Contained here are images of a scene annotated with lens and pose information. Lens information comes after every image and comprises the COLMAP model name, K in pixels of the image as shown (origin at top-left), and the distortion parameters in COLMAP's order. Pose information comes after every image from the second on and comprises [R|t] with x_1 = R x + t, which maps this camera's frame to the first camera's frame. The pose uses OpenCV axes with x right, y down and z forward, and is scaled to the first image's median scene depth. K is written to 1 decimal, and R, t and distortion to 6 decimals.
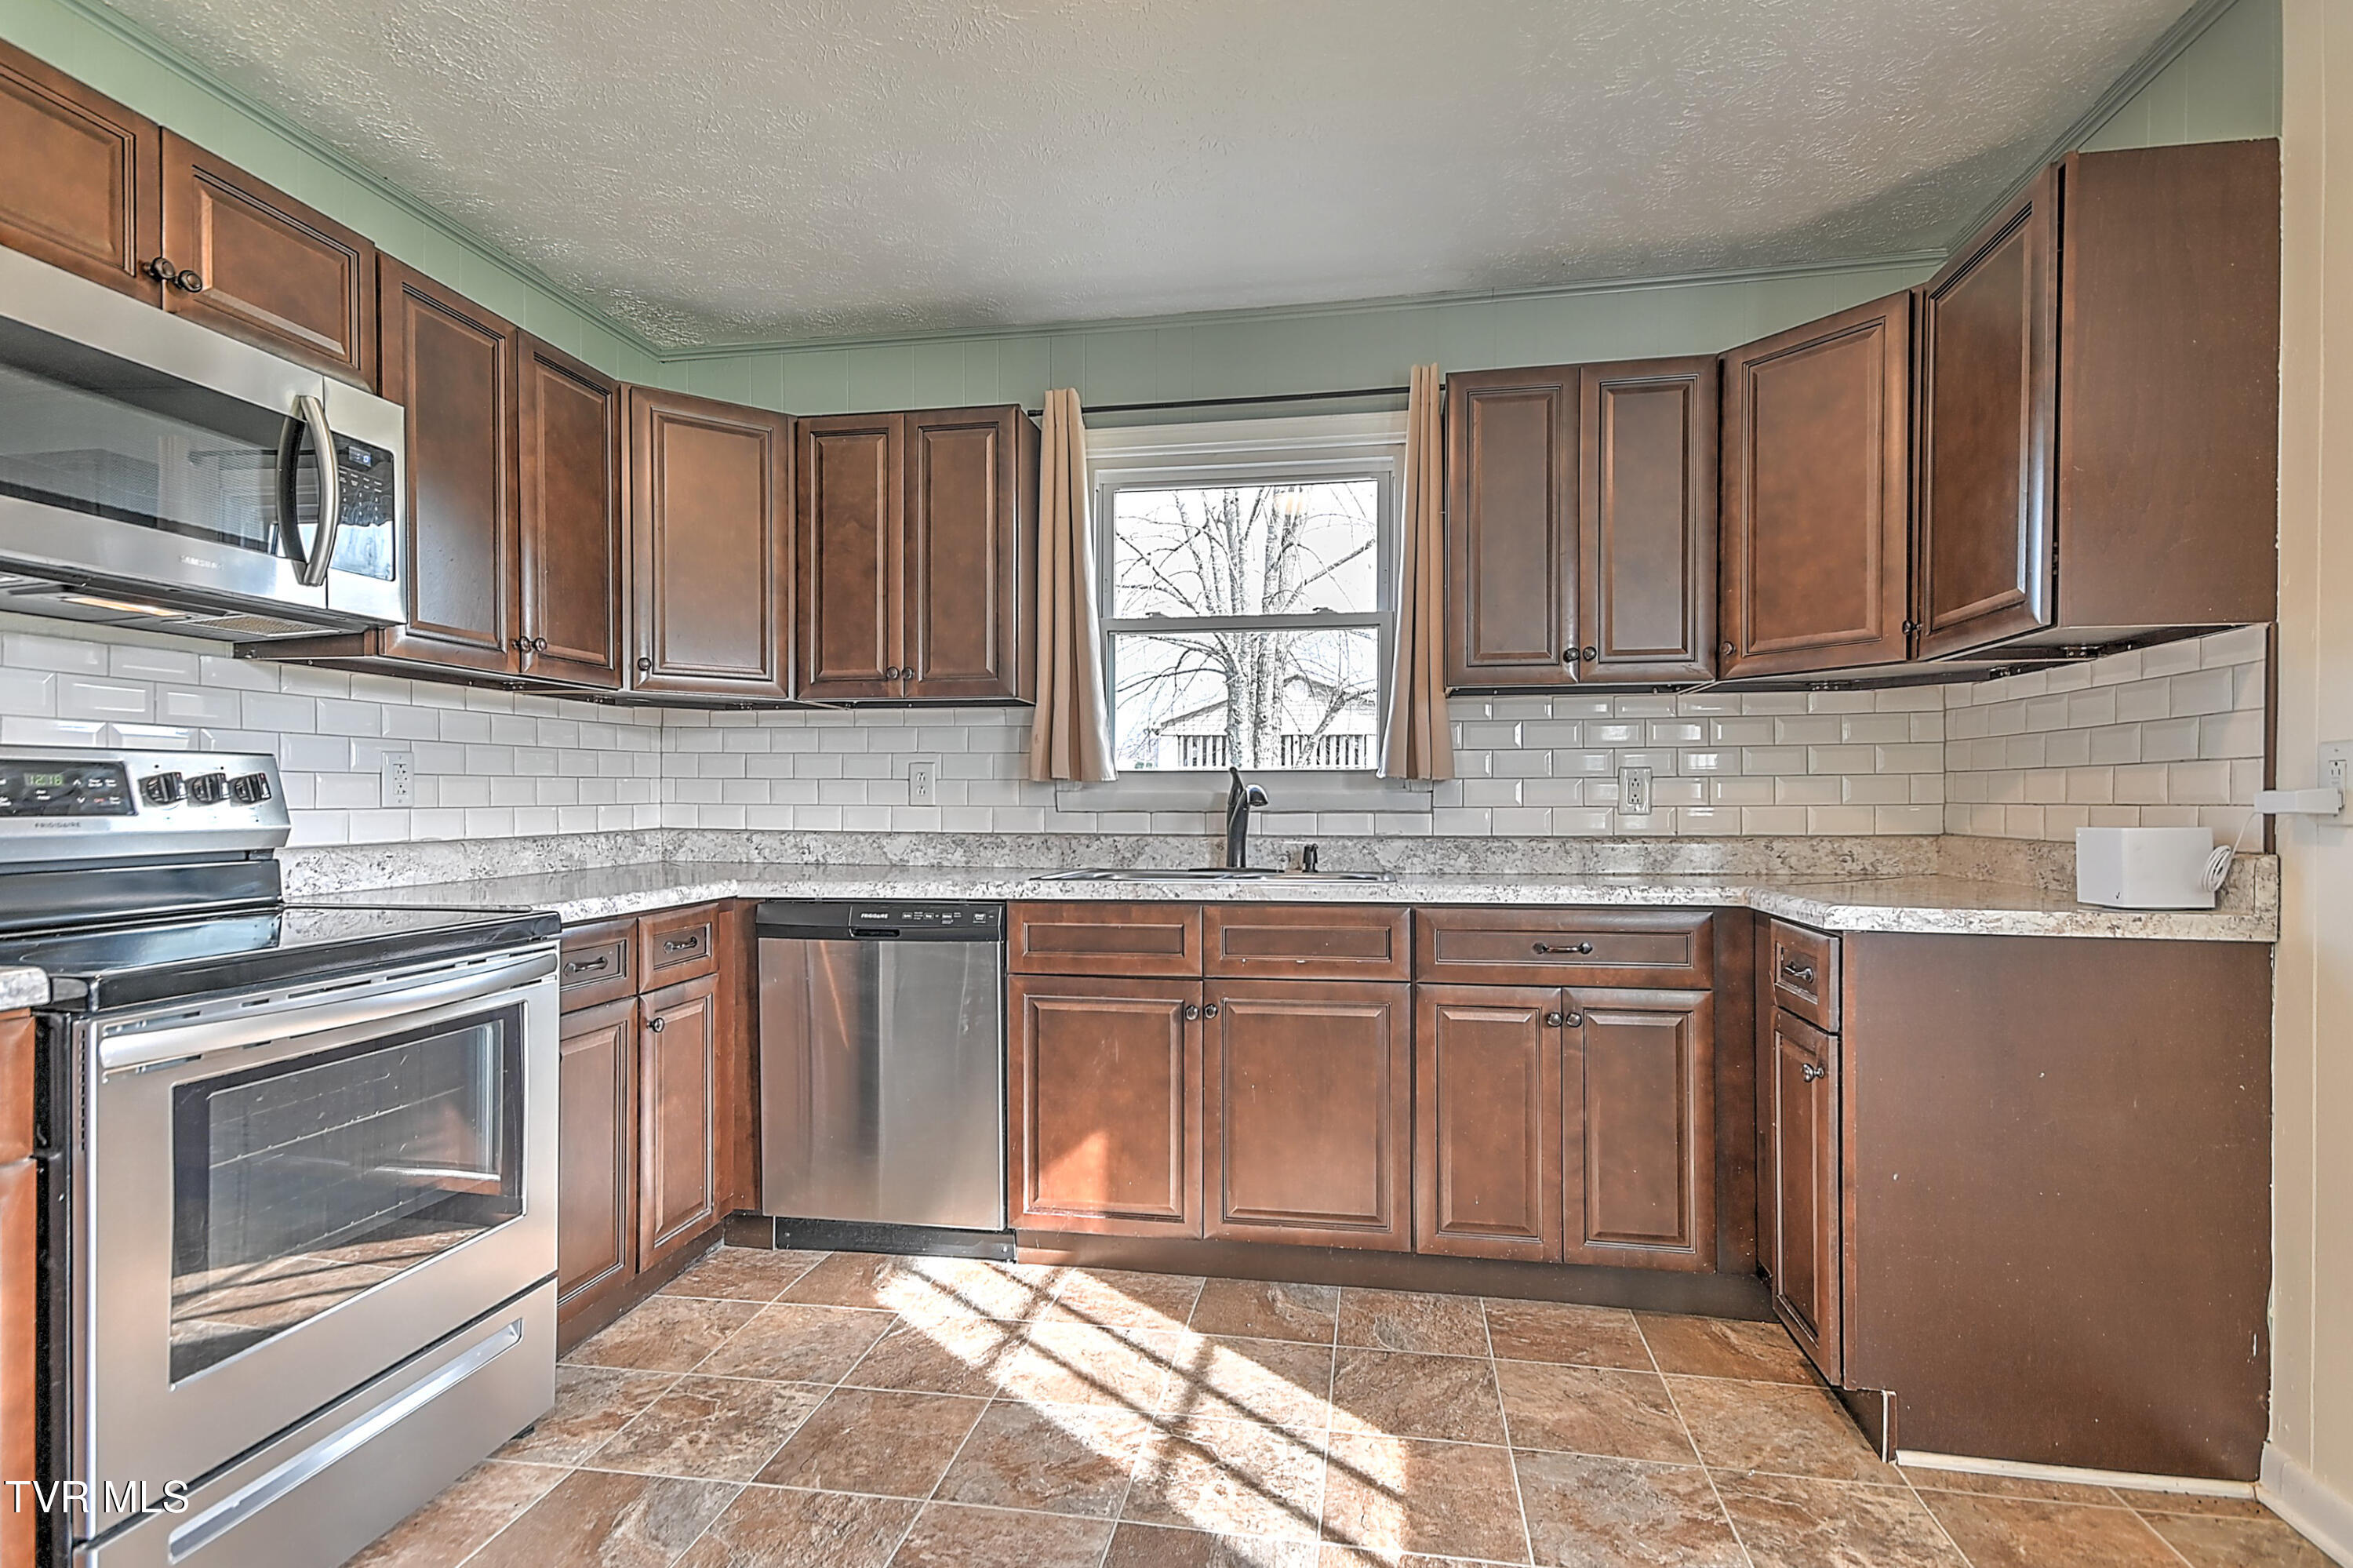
lens RADIAL K [[1202.1, 0, 1221.2], [0, 1202.1, 800.8], [0, 0, 1]] dist [0.018798, 0.000675]
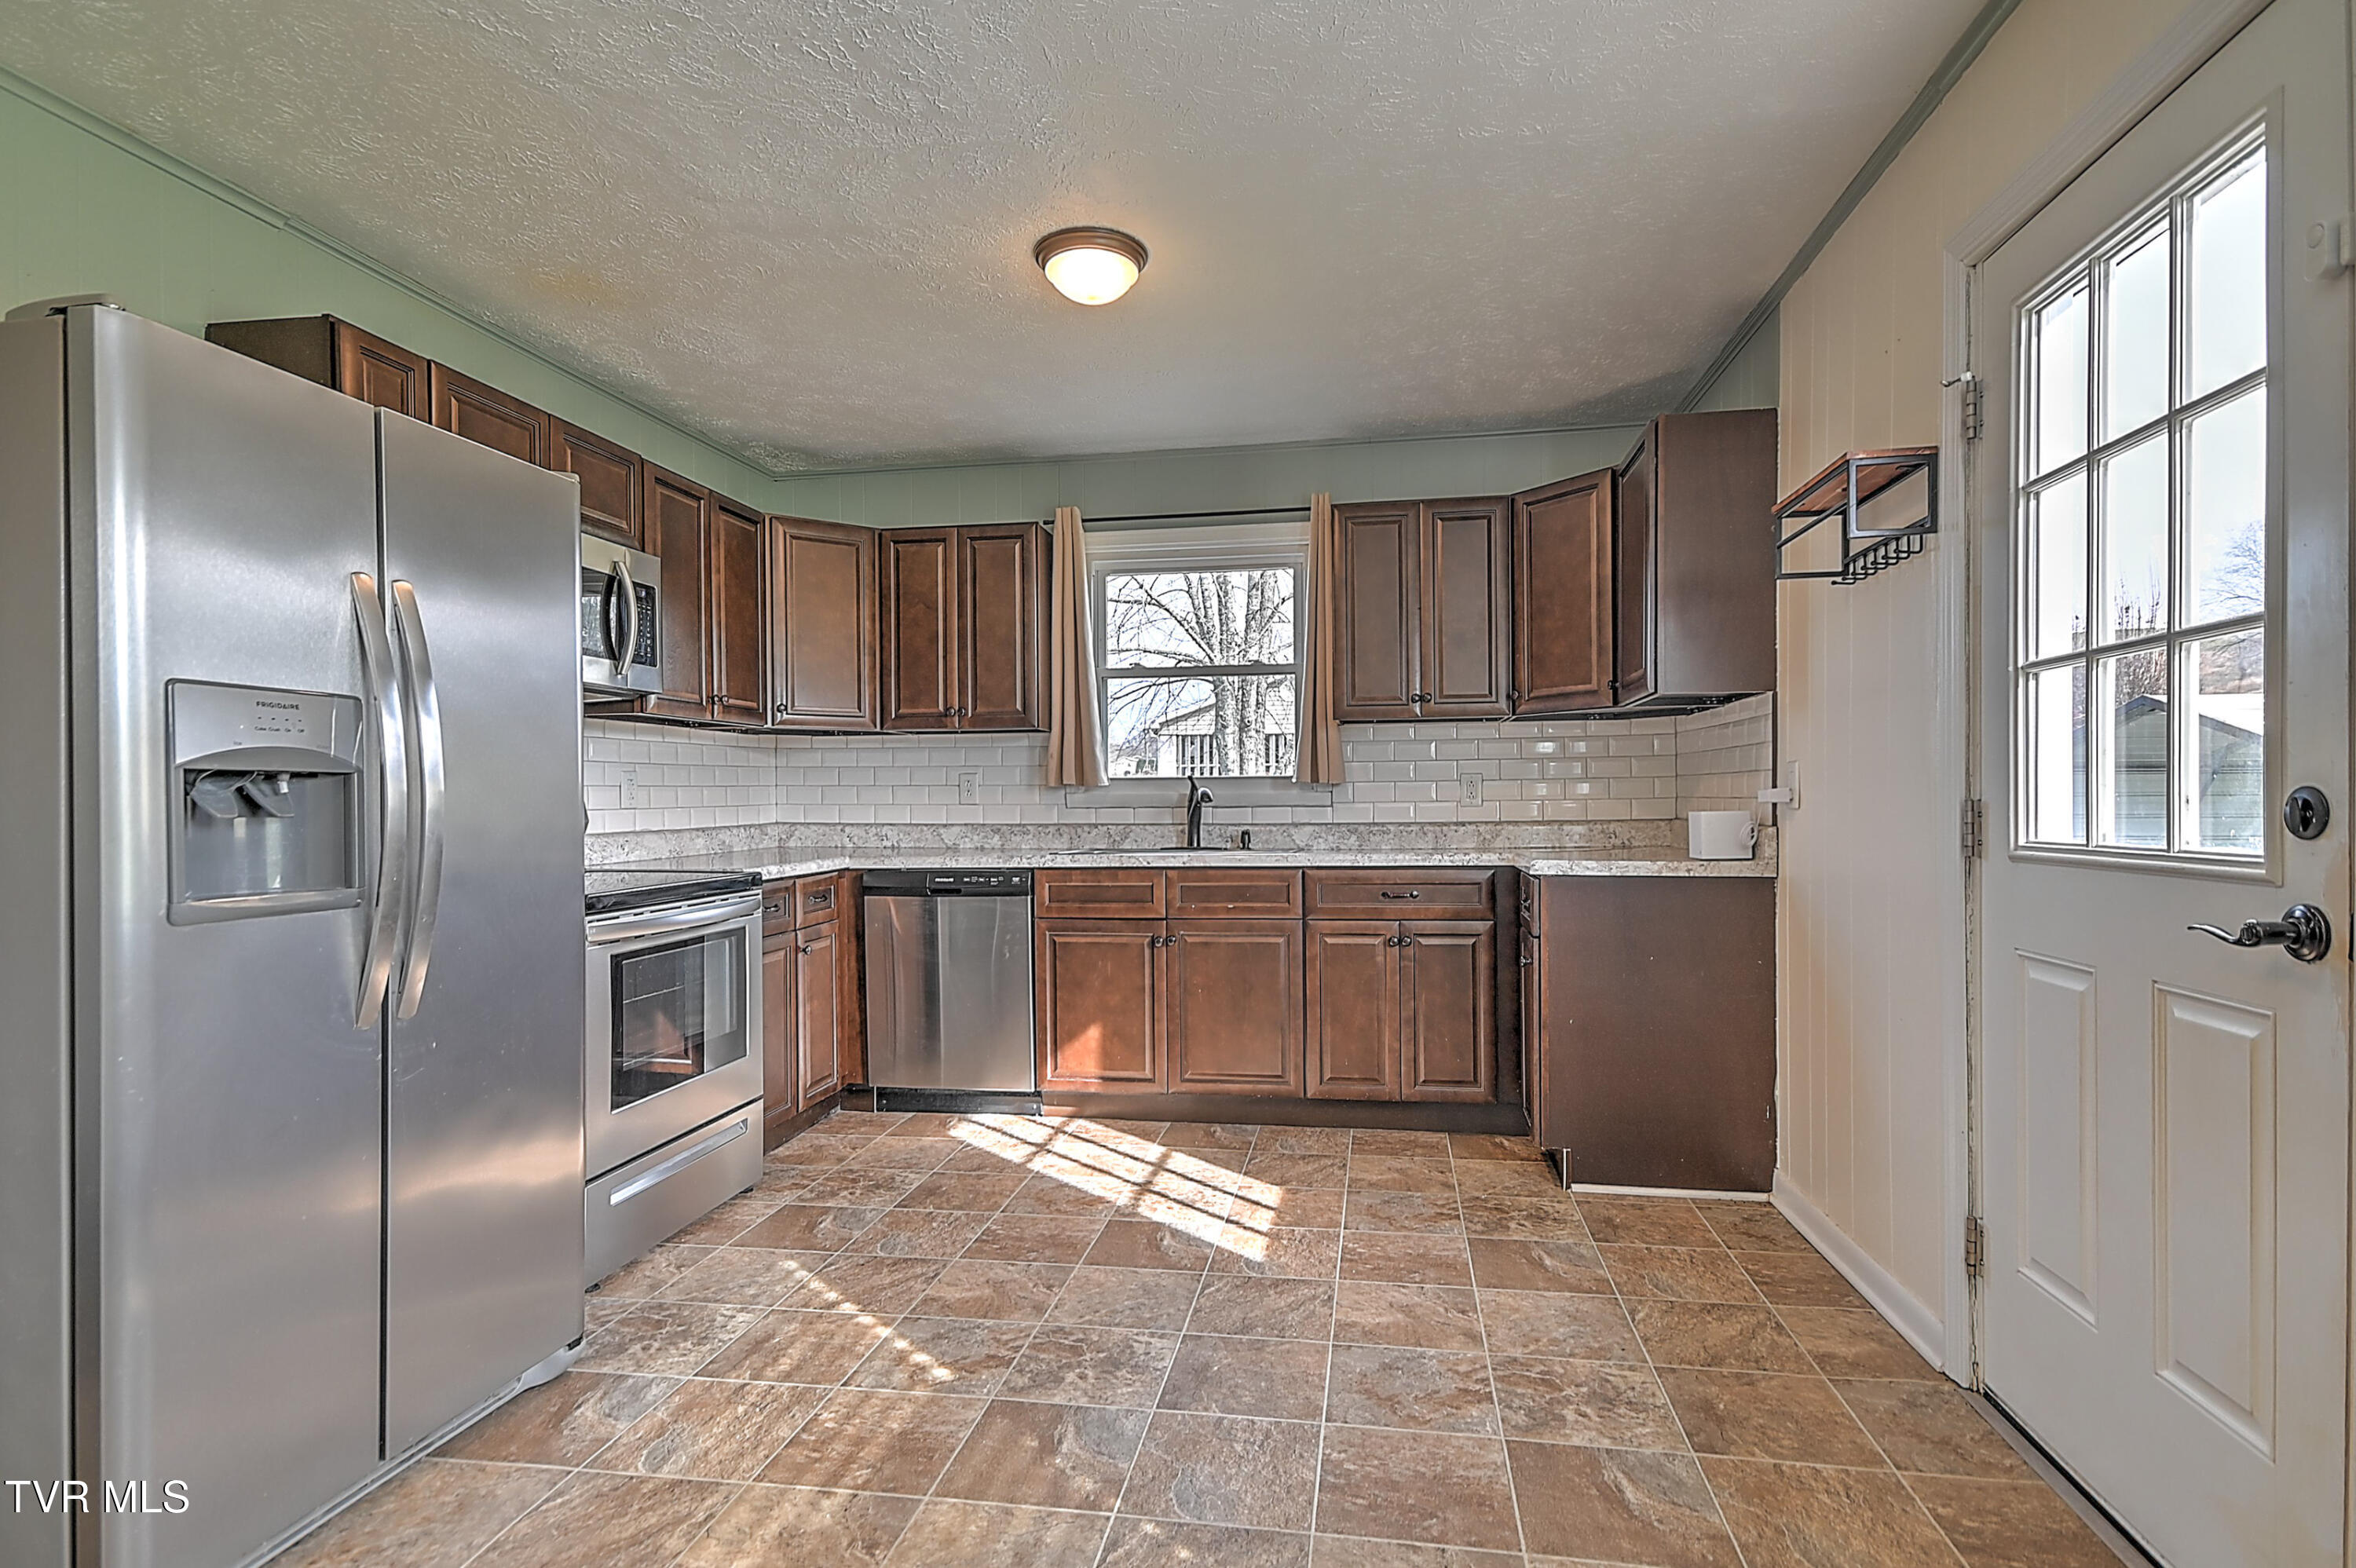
lens RADIAL K [[1203.4, 0, 1175.8], [0, 1203.4, 796.1], [0, 0, 1]] dist [0.018798, 0.000675]
pose [[0.999192, -0.008479, -0.039284, 0.056248], [0.008434, 0.999964, -0.001305, -0.002405], [0.039293, 0.000973, 0.999227, -0.485728]]
